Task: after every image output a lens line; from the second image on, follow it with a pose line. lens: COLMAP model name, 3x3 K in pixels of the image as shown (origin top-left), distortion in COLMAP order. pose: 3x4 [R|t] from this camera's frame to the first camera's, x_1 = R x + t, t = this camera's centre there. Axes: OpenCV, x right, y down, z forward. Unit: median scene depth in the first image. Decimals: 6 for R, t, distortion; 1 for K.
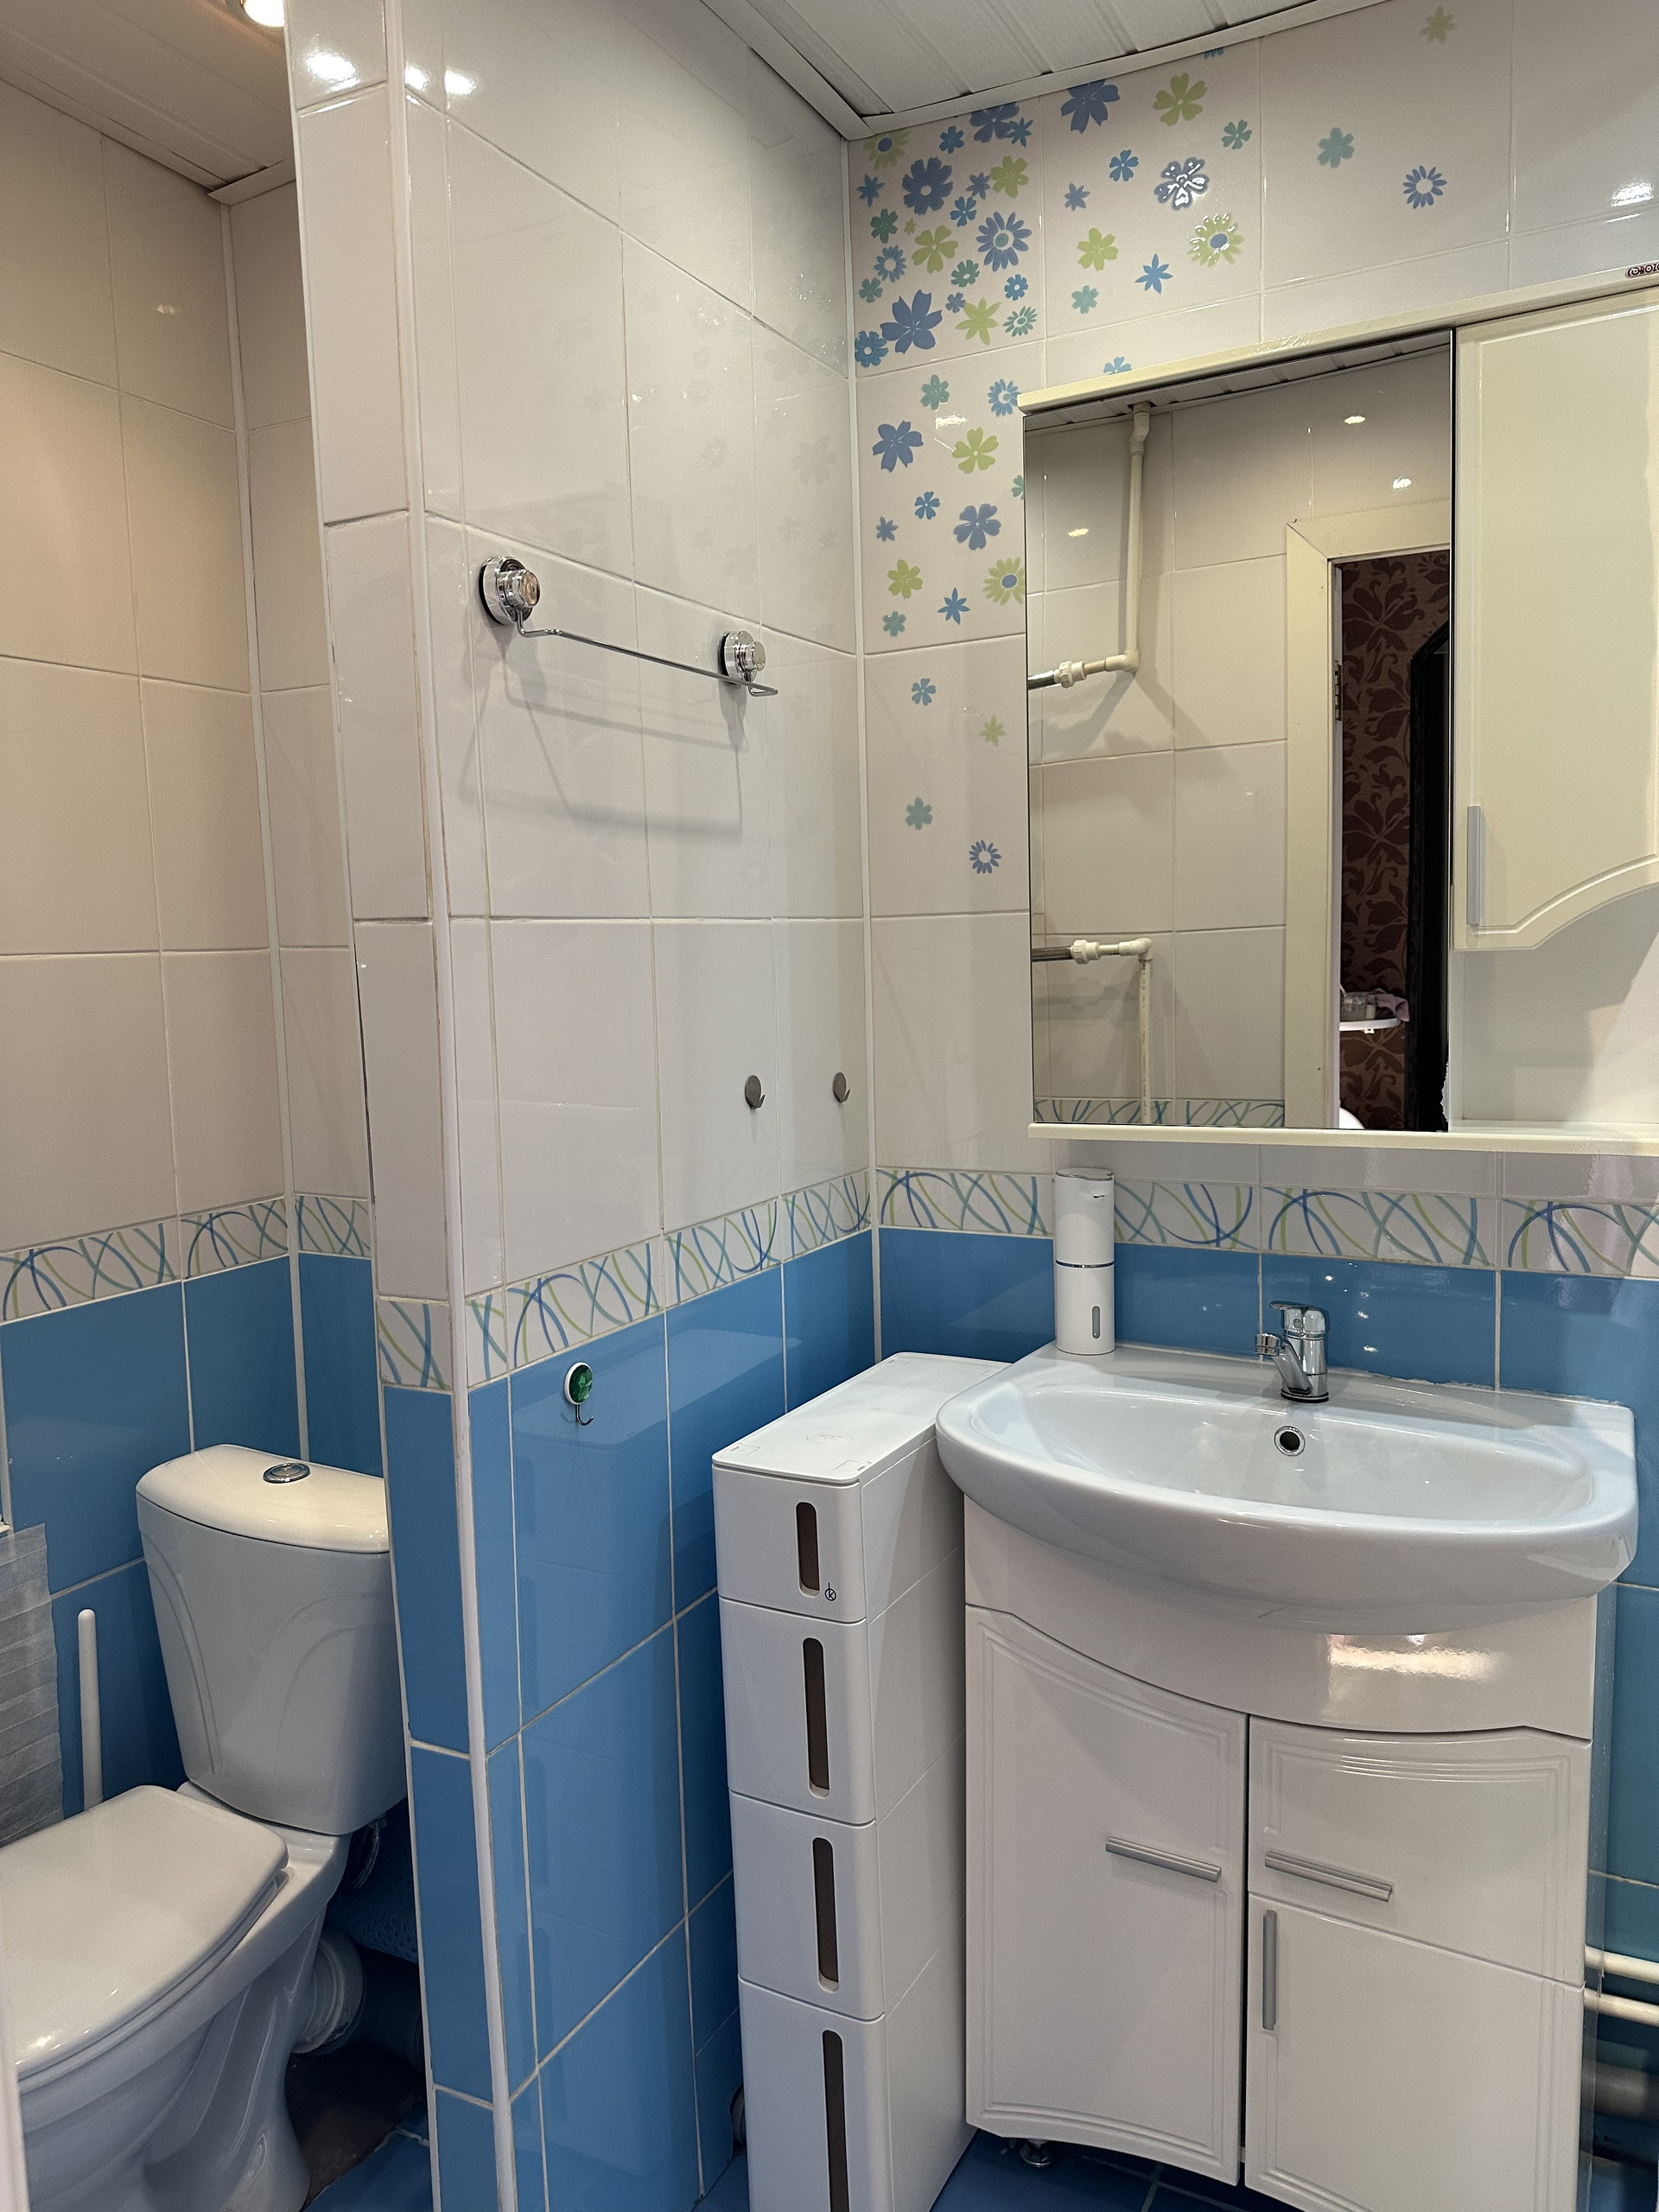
lens RADIAL K [[1535.3, 0, 807.5], [0, 1535.3, 1106.6], [0, 0, 1]] dist [0.063681, -0.087698]
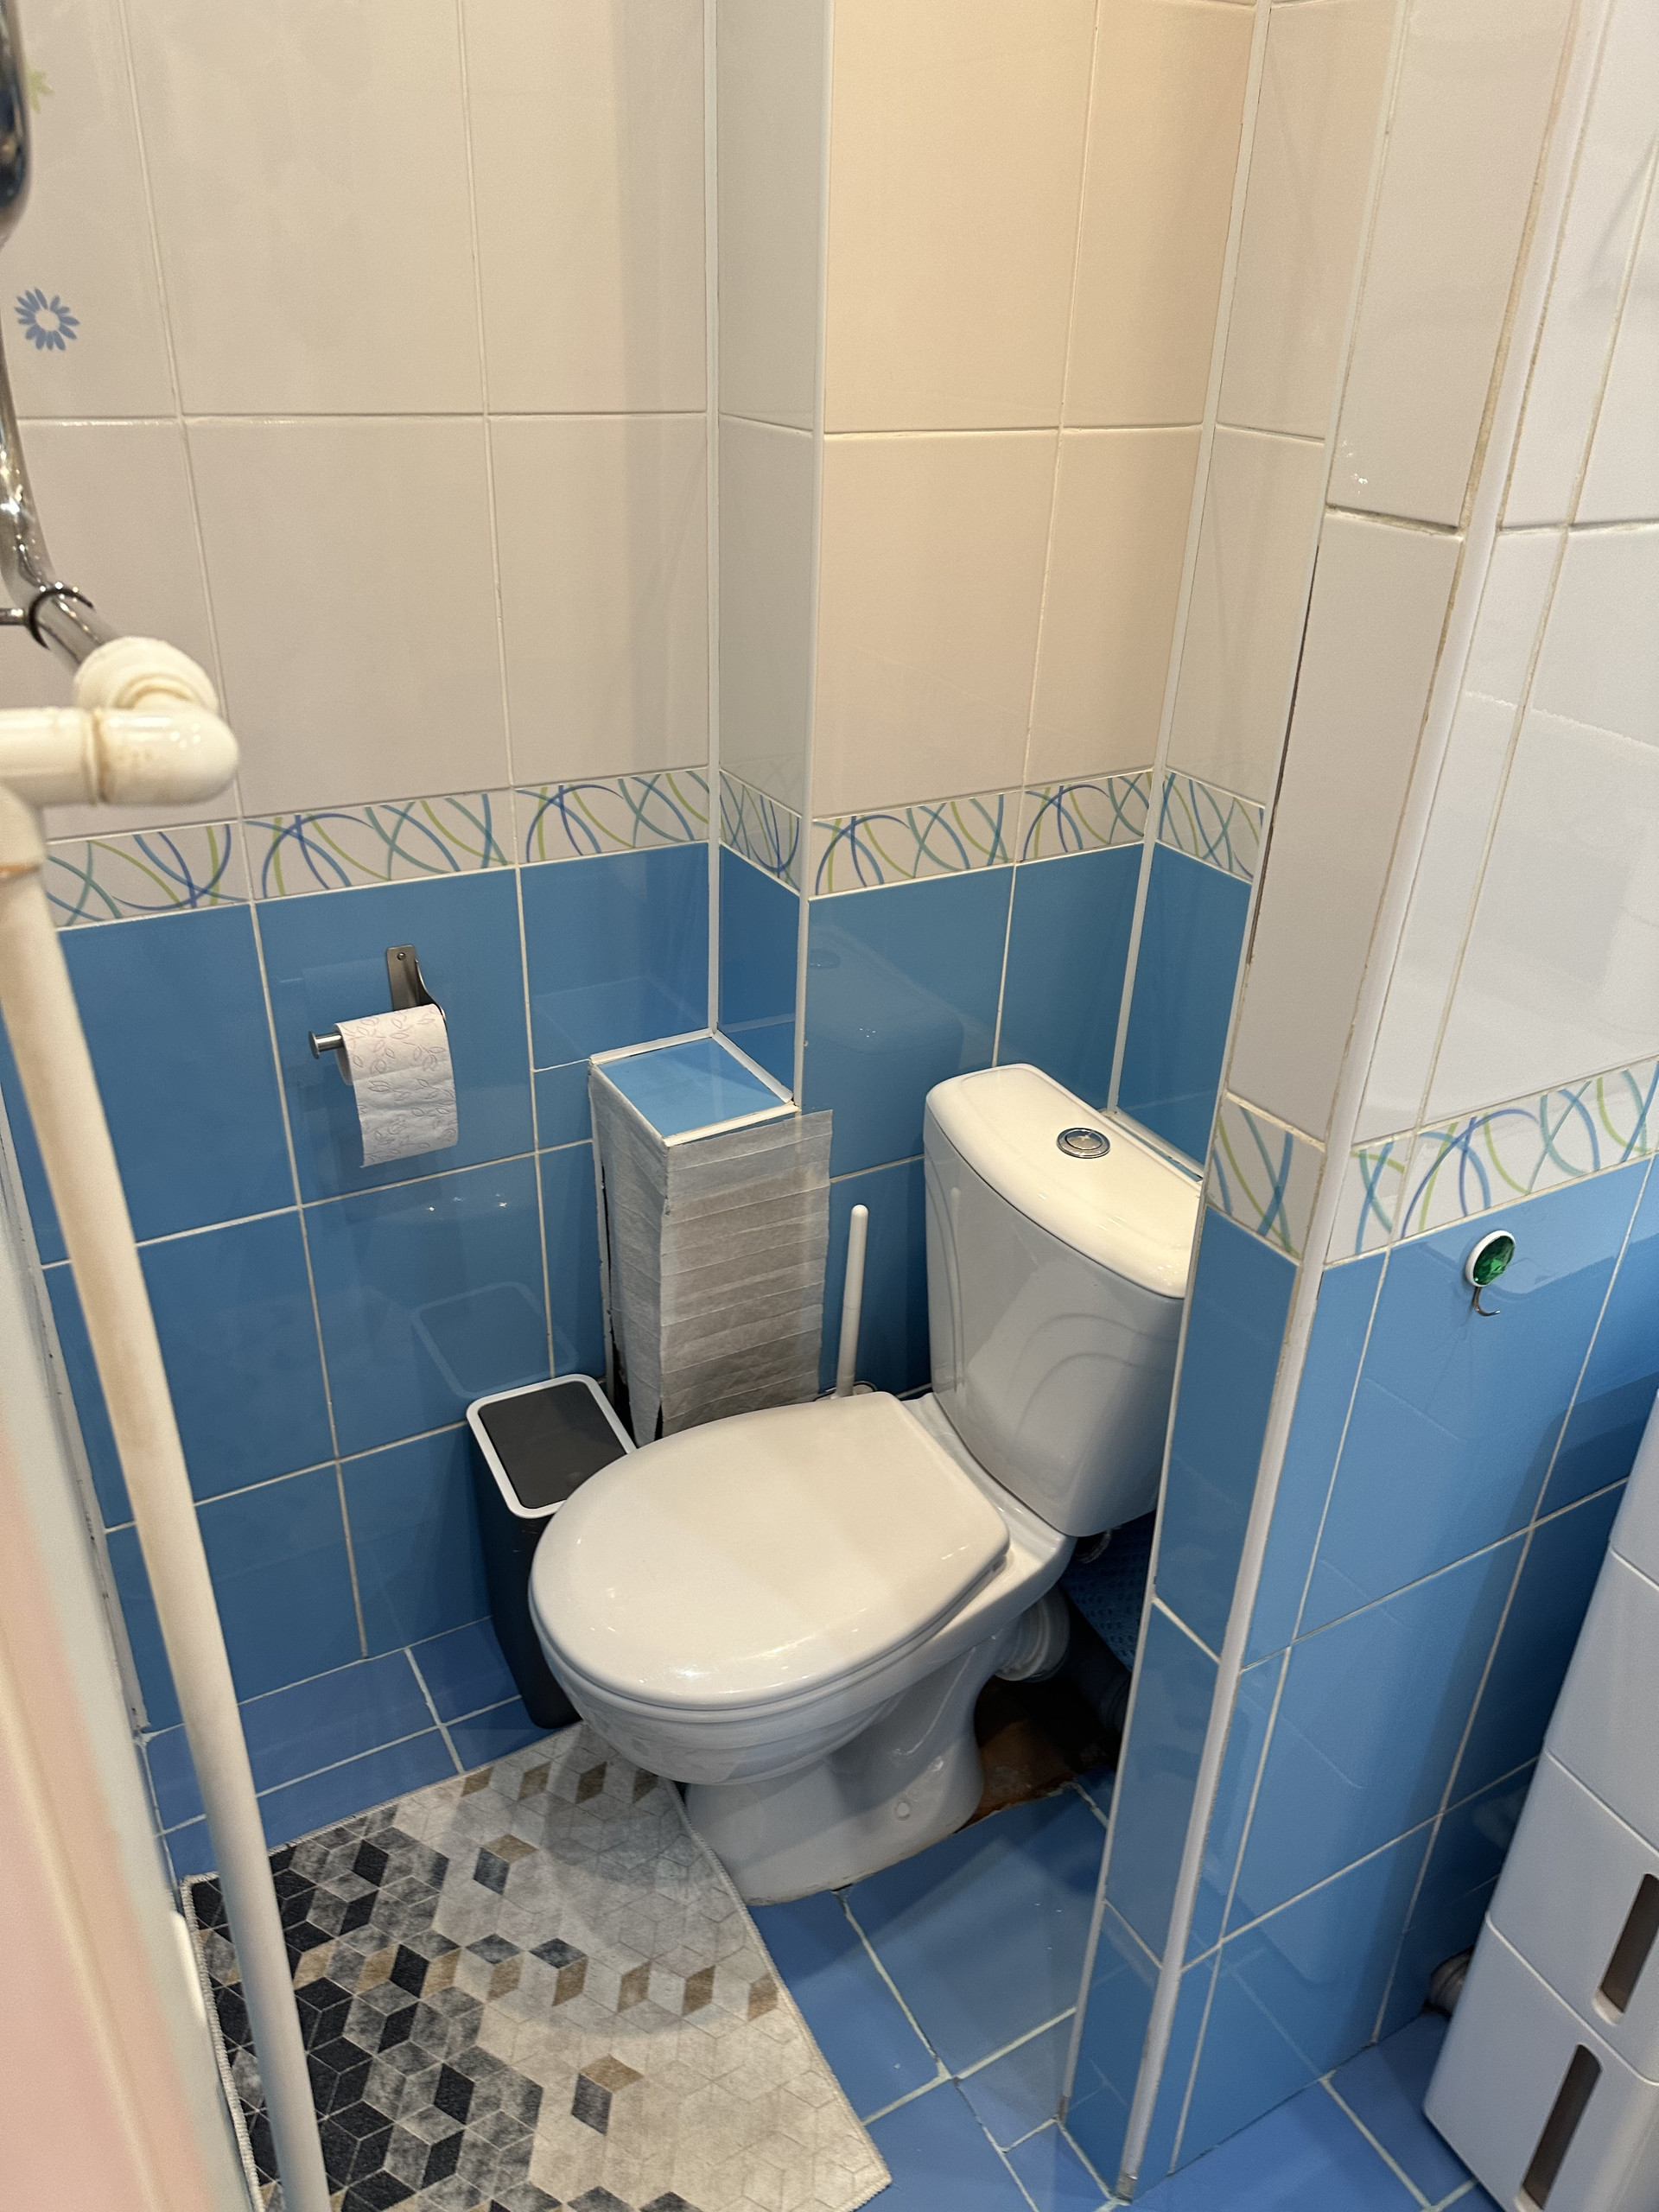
lens RADIAL K [[1556.4, 0, 829.5], [0, 1556.4, 1106.0], [0, 0, 1]] dist [0.084234, -0.124936]
pose [[0.848954, 0.295431, -0.438176, -0.093584], [-0.113416, 0.911679, 0.394940, -0.099673], [0.516154, -0.285590, 0.807480, 0.264889]]
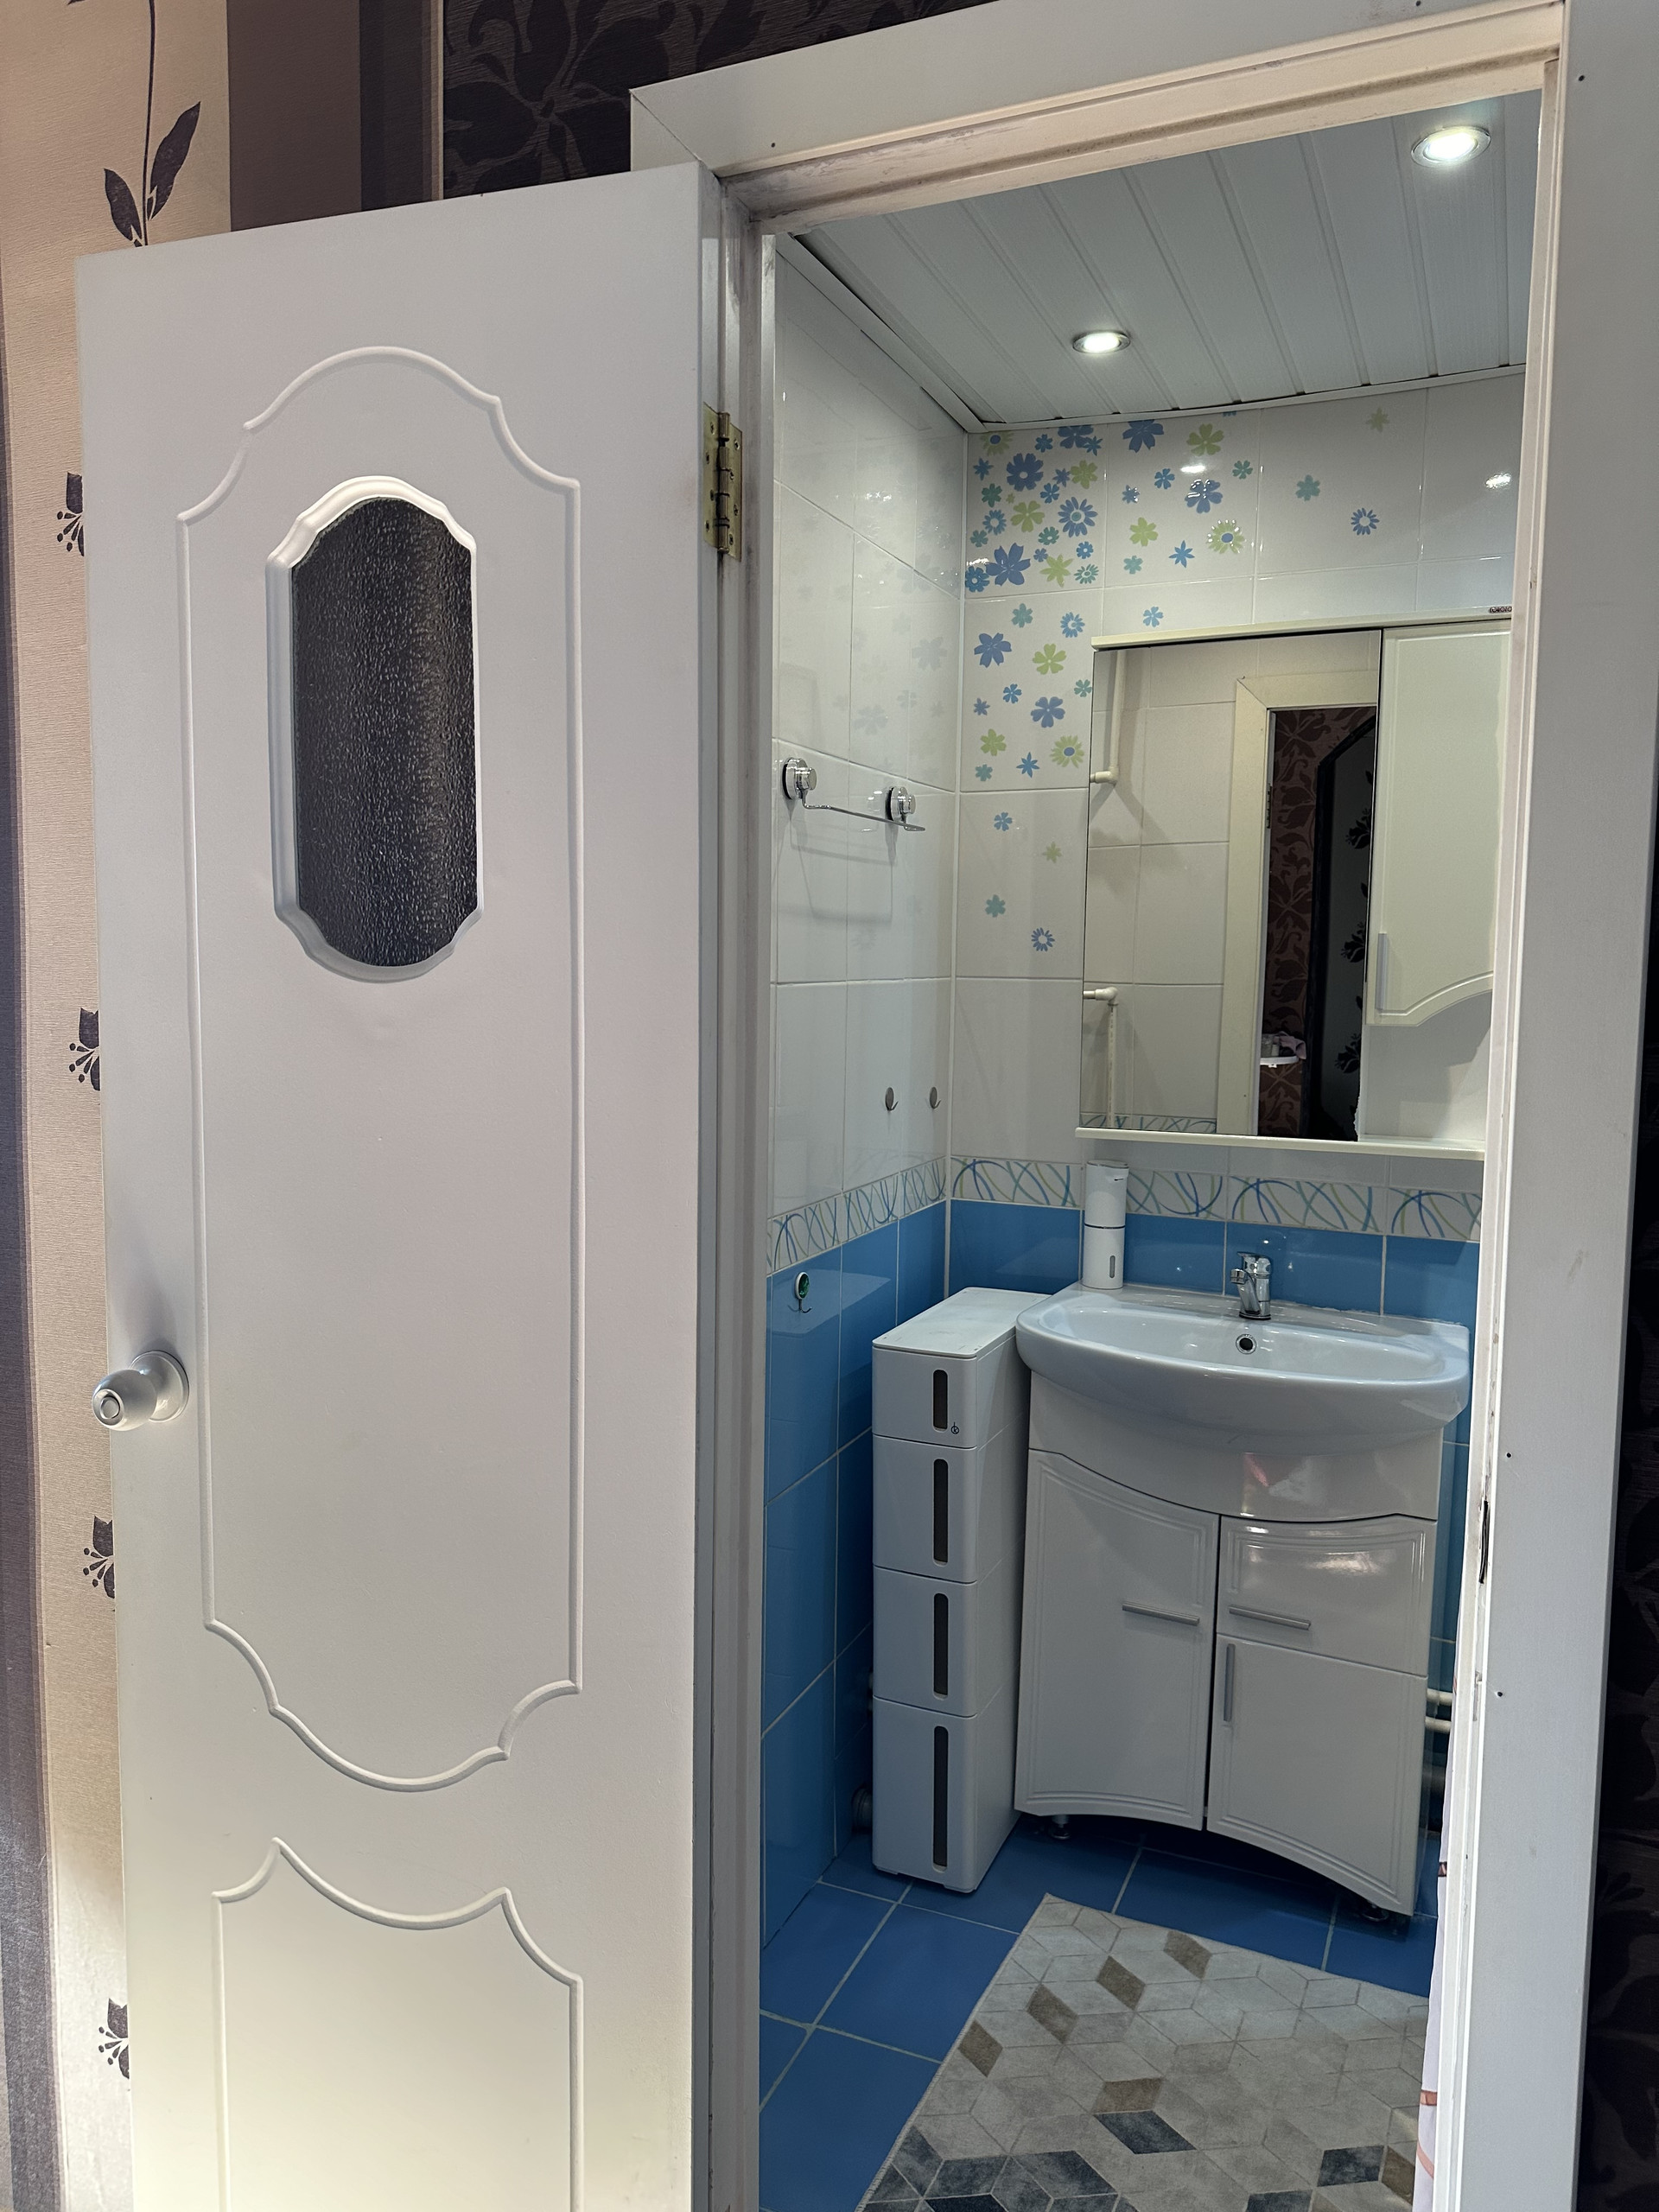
lens RADIAL K [[1530.0, 0, 824.2], [0, 1530.0, 1110.7], [0, 0, 1]] dist [0.163202, -0.339815]
pose [[0.995623, 0.034682, 0.086786, -0.219984], [-0.034475, 0.999398, -0.003887, 0.008734], [-0.086868, 0.000878, 0.996219, -0.433437]]
